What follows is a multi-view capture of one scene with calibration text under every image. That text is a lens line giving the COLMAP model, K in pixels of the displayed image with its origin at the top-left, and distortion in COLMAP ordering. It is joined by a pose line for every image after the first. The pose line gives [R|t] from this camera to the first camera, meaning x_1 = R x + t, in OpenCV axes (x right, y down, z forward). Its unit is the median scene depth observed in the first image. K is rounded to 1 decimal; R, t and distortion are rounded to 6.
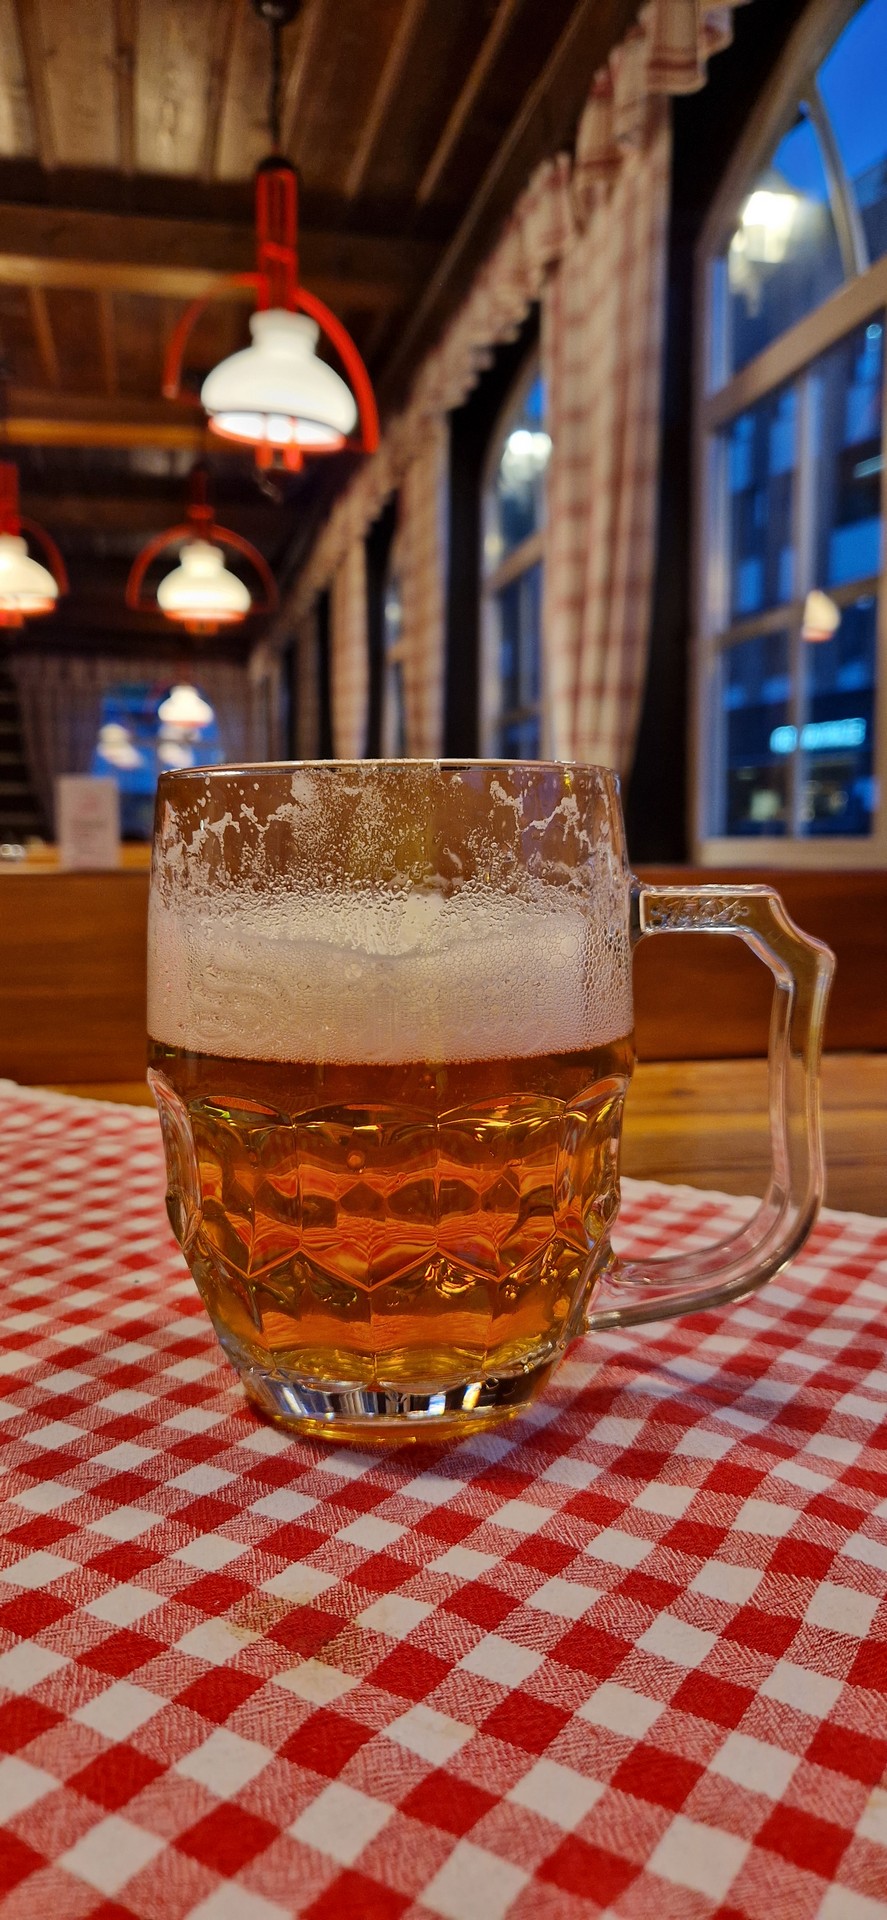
lens RADIAL K [[1300.9, 0, 443.5], [0, 1300.9, 960.0], [0, 0, 1]] dist [-0.006860, -0.001472]
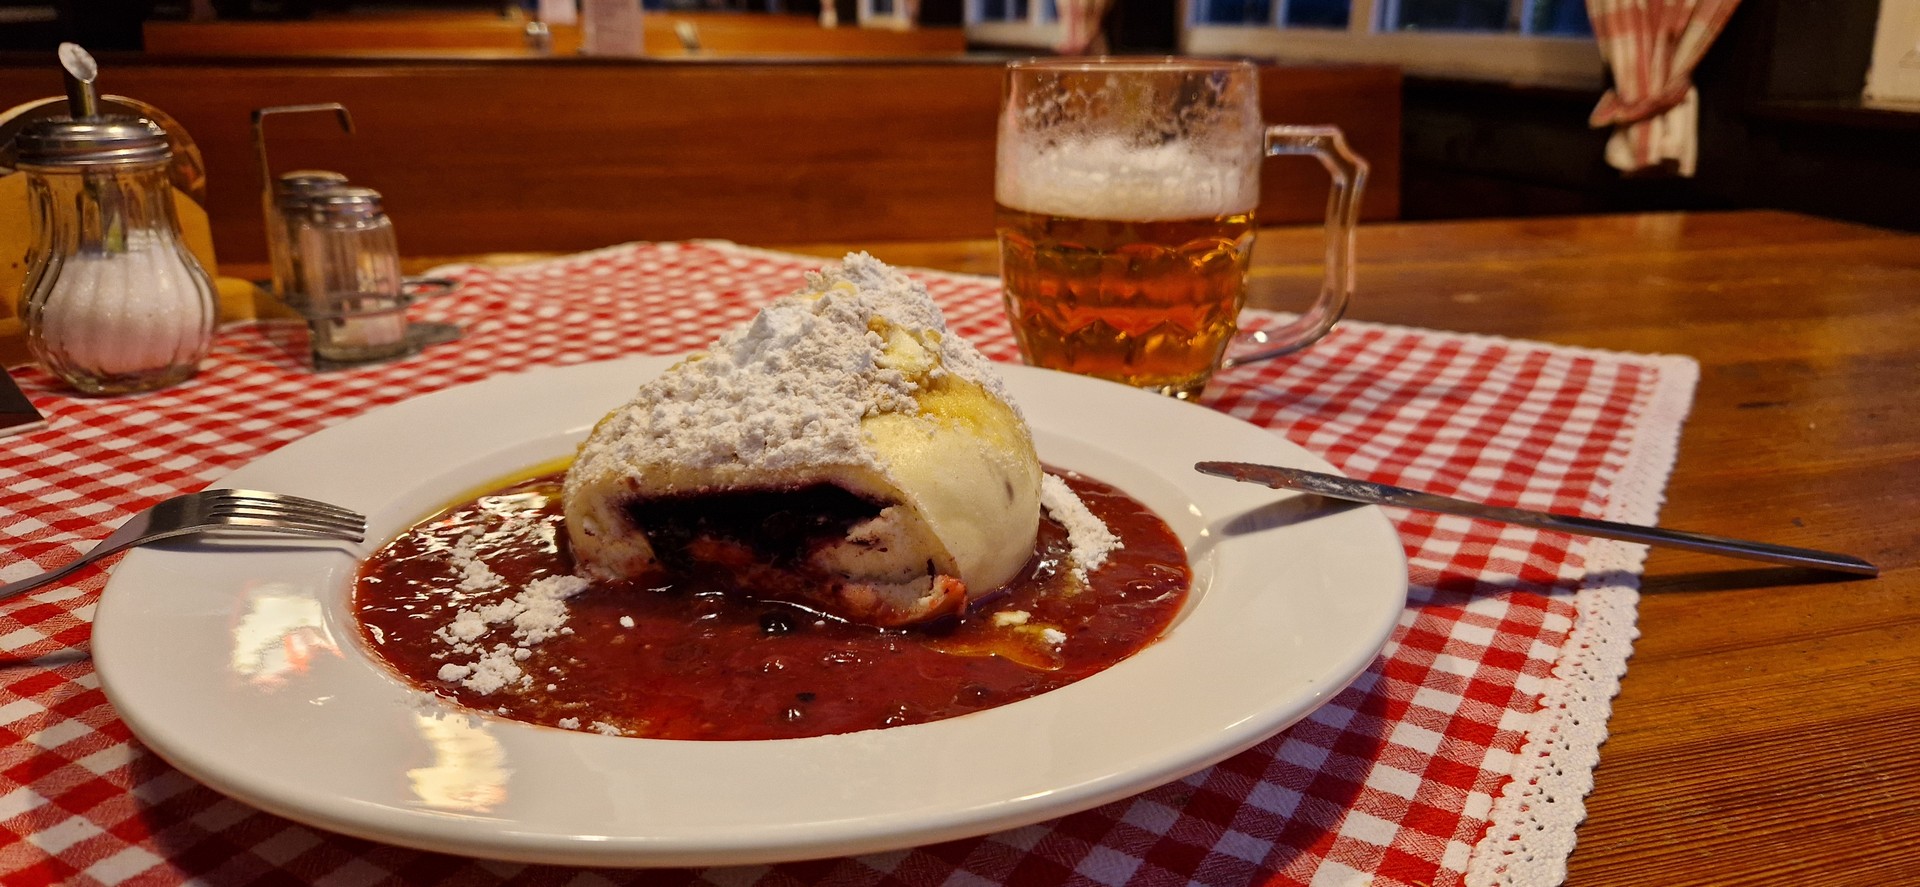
lens RADIAL K [[1199.9, 0, 960.0], [0, 1199.9, 443.5], [0, 0, 1]] dist [-0.000377, 0.000012]
pose [[0.999602, -0.002604, 0.028076, -0.316973], [-0.004439, 0.968777, 0.247894, -0.041288], [-0.027844, -0.247920, 0.968380, -0.703720]]
